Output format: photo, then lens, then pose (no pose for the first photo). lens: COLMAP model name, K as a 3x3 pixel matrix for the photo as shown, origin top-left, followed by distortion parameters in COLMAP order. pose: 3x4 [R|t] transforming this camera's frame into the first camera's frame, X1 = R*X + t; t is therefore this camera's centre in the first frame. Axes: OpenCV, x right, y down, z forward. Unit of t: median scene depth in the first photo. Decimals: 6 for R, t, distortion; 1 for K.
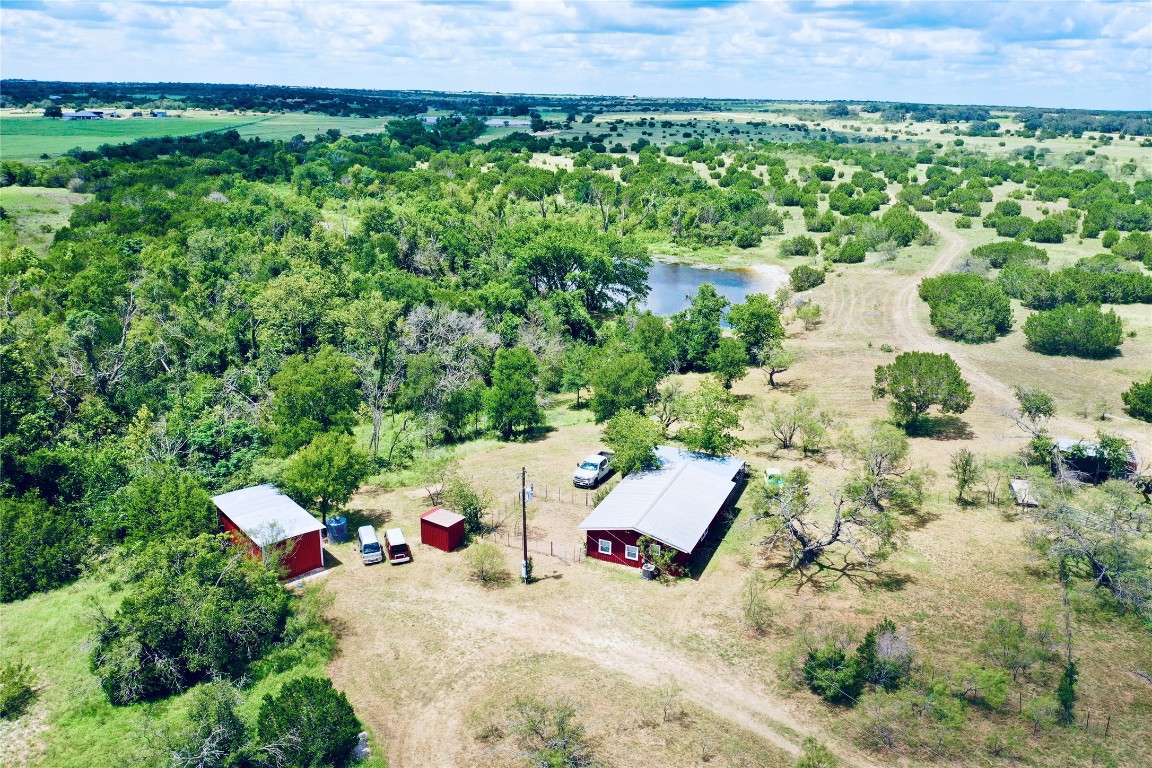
lens RADIAL K [[905.9, 0, 568.8], [0, 905.9, 379.0], [0, 0, 1]] dist [-0.013731, -0.005384]
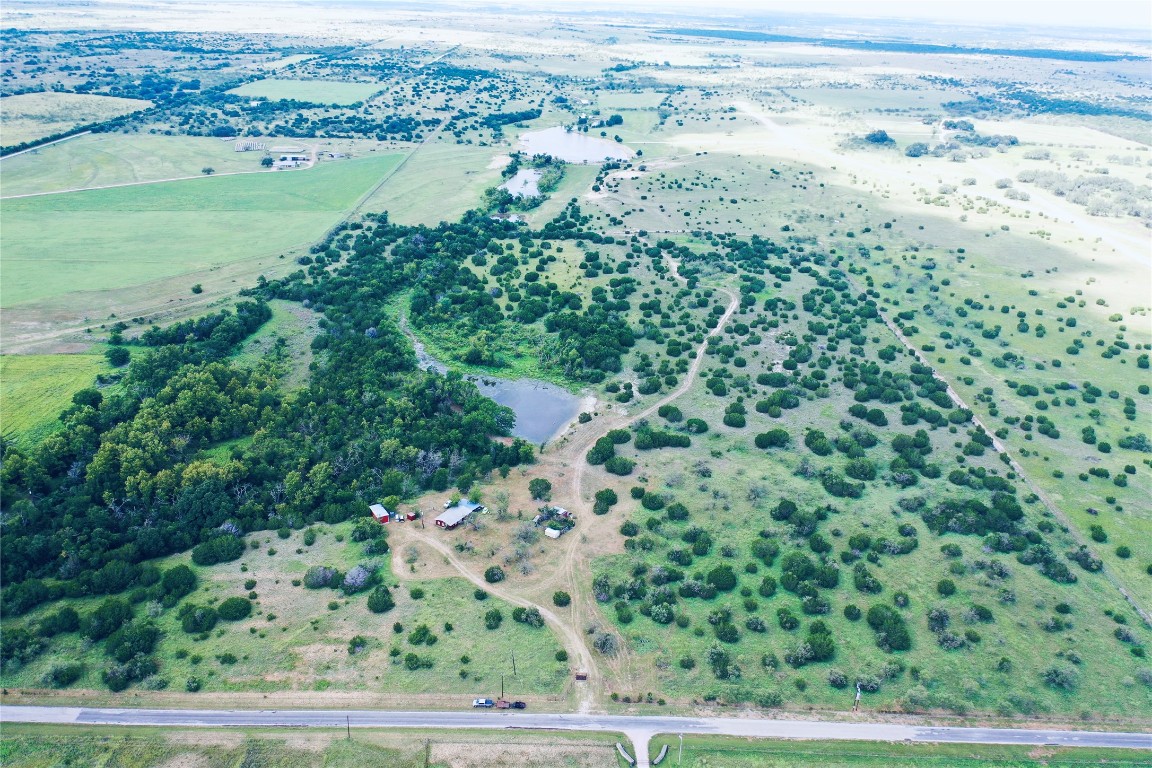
lens RADIAL K [[905.9, 0, 575.7], [0, 905.9, 381.8], [0, 0, 1]] dist [-0.013731, -0.005384]
pose [[0.986244, 0.074267, -0.147670, 0.369707], [-0.058959, 0.992673, 0.105475, -0.296728], [0.154421, -0.095318, 0.983396, -0.959772]]
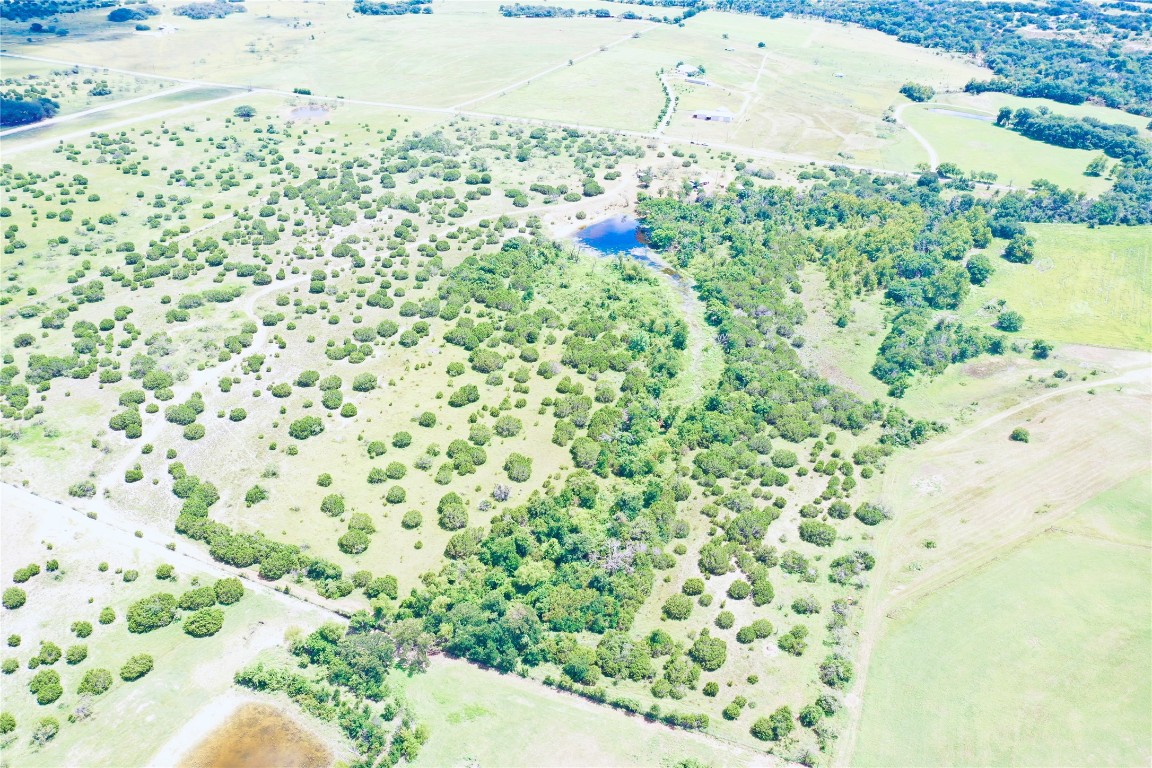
lens RADIAL K [[905.9, 0, 572.7], [0, 905.9, 388.1], [0, 0, 1]] dist [-0.013731, -0.005384]
pose [[-0.856175, -0.295584, 0.423786, -0.827814], [0.116379, 0.688801, 0.715548, -1.285710], [-0.503409, 0.661954, -0.555335, 2.028002]]
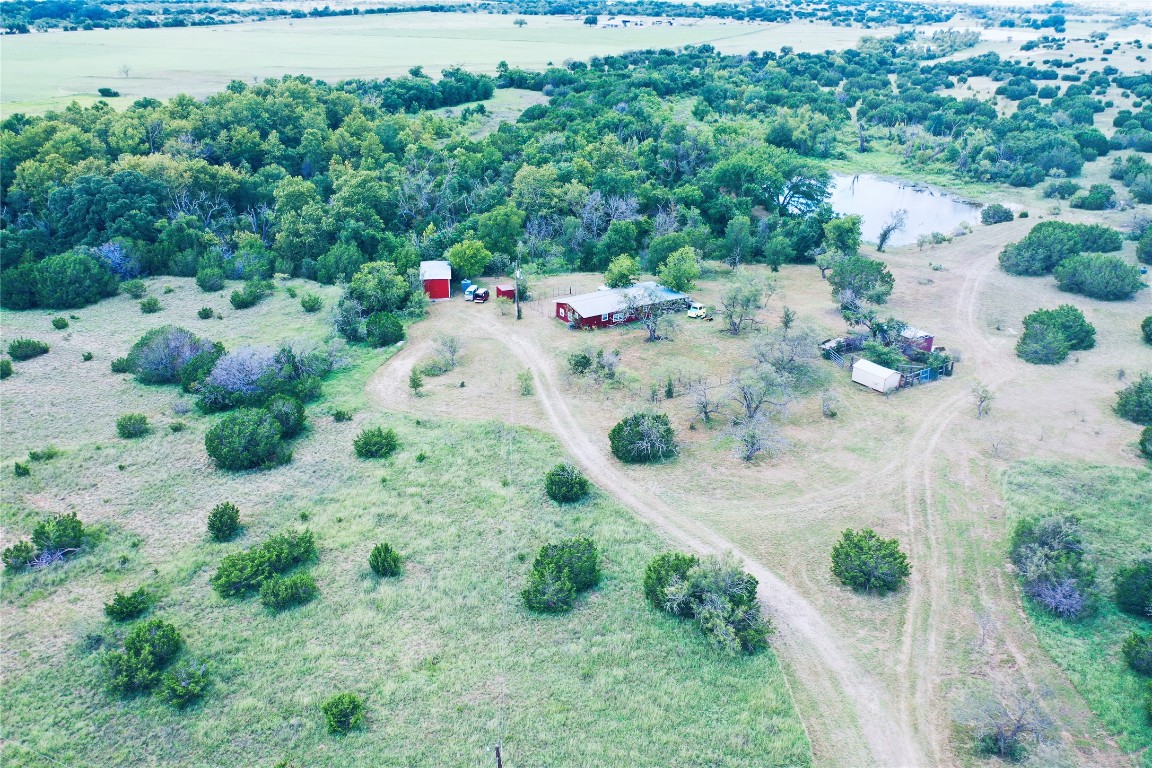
lens RADIAL K [[905.9, 0, 578.5], [0, 905.9, 387.1], [0, 0, 1]] dist [-0.013731, -0.005384]
pose [[0.841912, 0.217448, -0.493863, 0.256520], [-0.162277, 0.974875, 0.152596, 0.007794], [0.514636, -0.048330, 0.856045, -0.165772]]
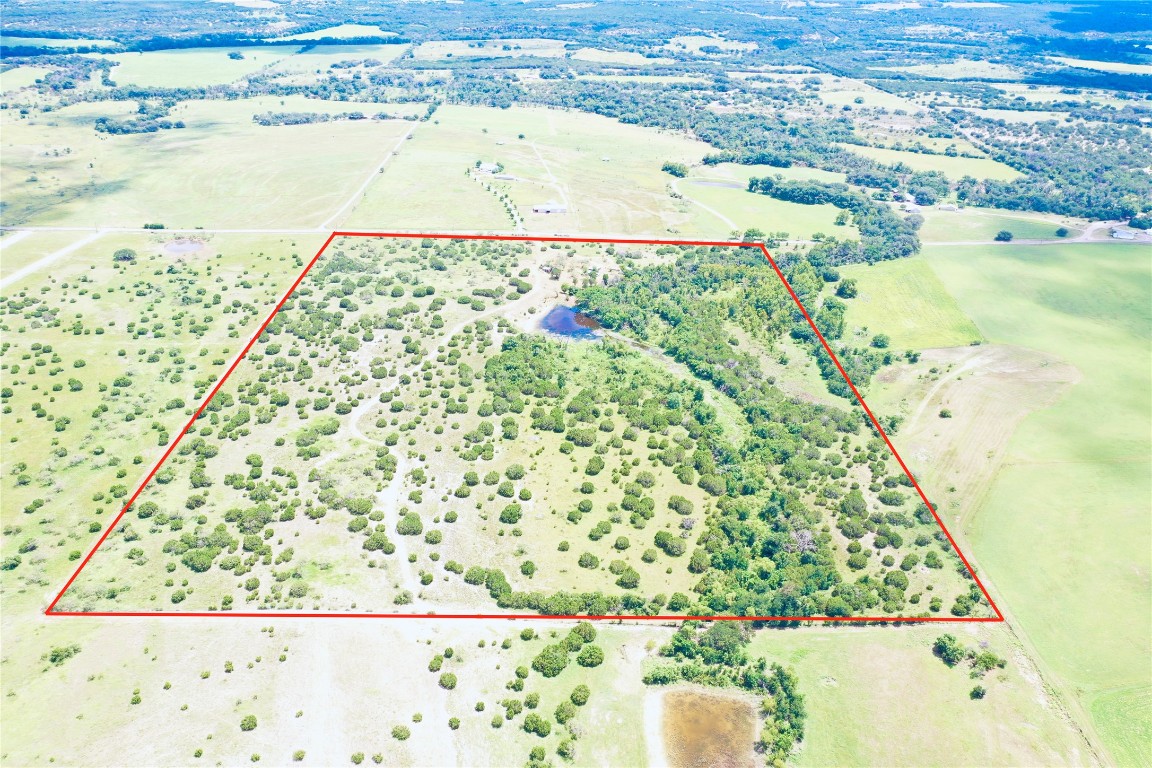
lens RADIAL K [[905.9, 0, 577.3], [0, 905.9, 379.0], [0, 0, 1]] dist [-0.013731, -0.005384]
pose [[-0.990565, -0.097455, 0.096348, -0.229801], [-0.004746, 0.727032, 0.686588, -1.657674], [-0.136960, 0.679652, -0.720635, 2.526042]]
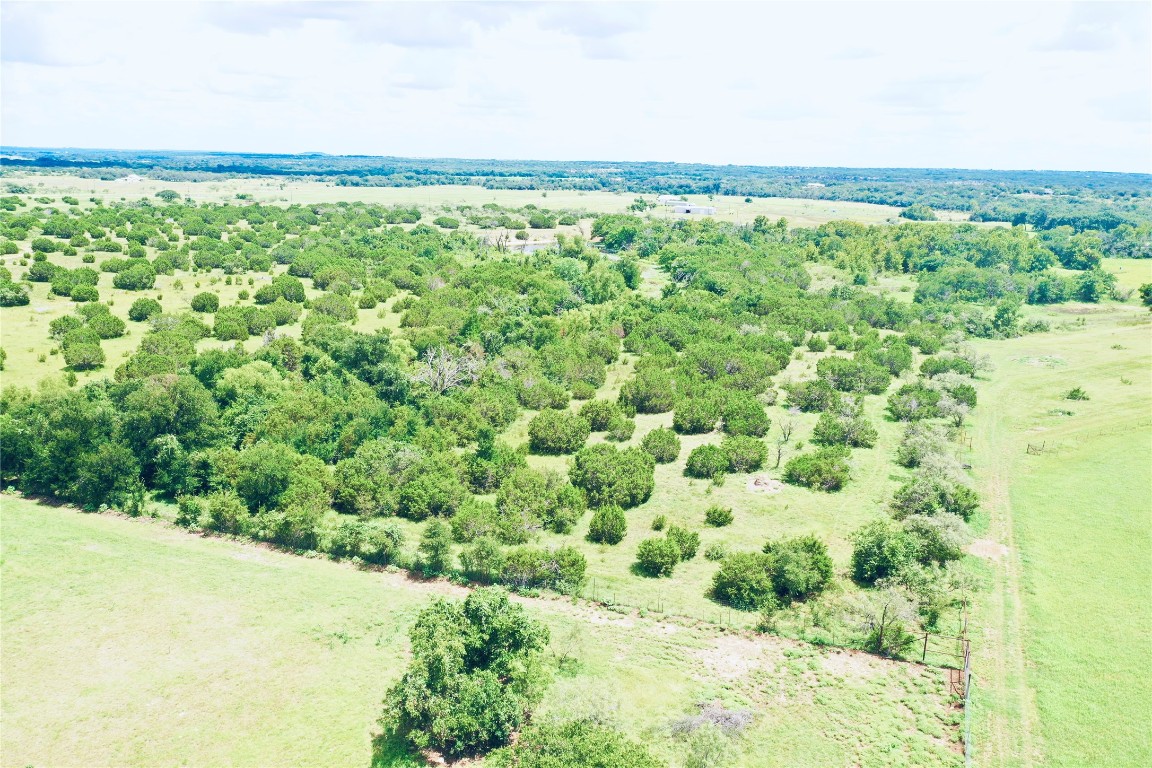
lens RADIAL K [[905.9, 0, 574.3], [0, 905.9, 383.3], [0, 0, 1]] dist [-0.013731, -0.005384]
pose [[-0.852154, -0.171846, 0.494270, -0.800480], [0.108409, 0.866075, 0.488018, -0.637251], [-0.511939, 0.469450, -0.719399, 1.882349]]
